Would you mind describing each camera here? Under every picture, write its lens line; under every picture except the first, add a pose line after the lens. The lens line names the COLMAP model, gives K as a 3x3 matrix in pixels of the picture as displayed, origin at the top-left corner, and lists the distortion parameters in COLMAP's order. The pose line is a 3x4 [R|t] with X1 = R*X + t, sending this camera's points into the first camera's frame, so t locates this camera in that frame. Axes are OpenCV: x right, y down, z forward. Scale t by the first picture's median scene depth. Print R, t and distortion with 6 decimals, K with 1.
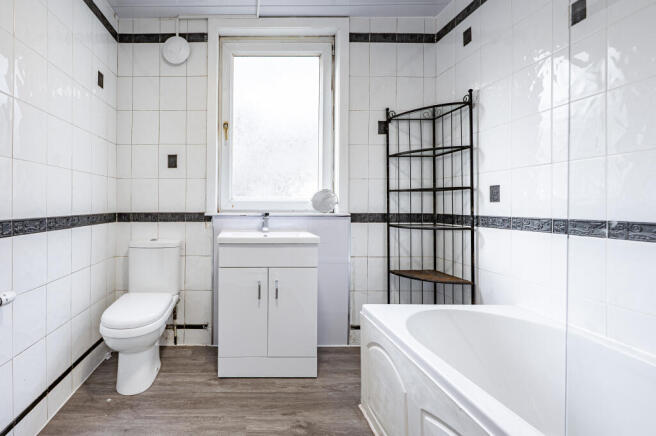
lens RADIAL K [[278.7, 0, 241.9], [0, 278.7, 203.0], [0, 0, 1]] dist [-0.002069, -0.000177]
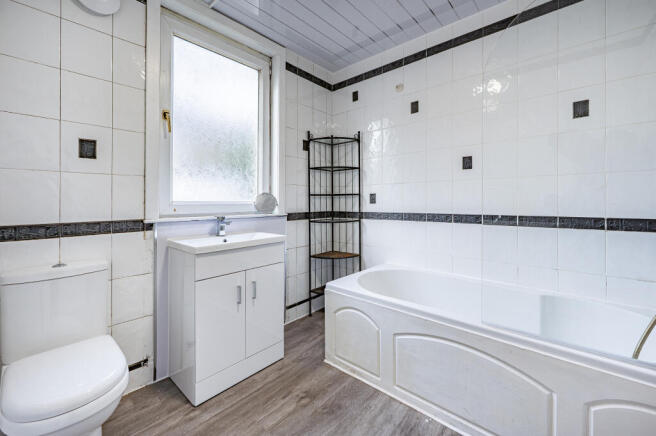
lens RADIAL K [[268.4, 0, 317.4], [0, 268.4, 202.2], [0, 0, 1]] dist [0.000042, -0.000181]
pose [[0.678012, -0.008591, 0.735001, -0.377903], [0.002706, 0.999954, 0.009192, -0.021571], [-0.735046, -0.004243, 0.678004, 0.124719]]
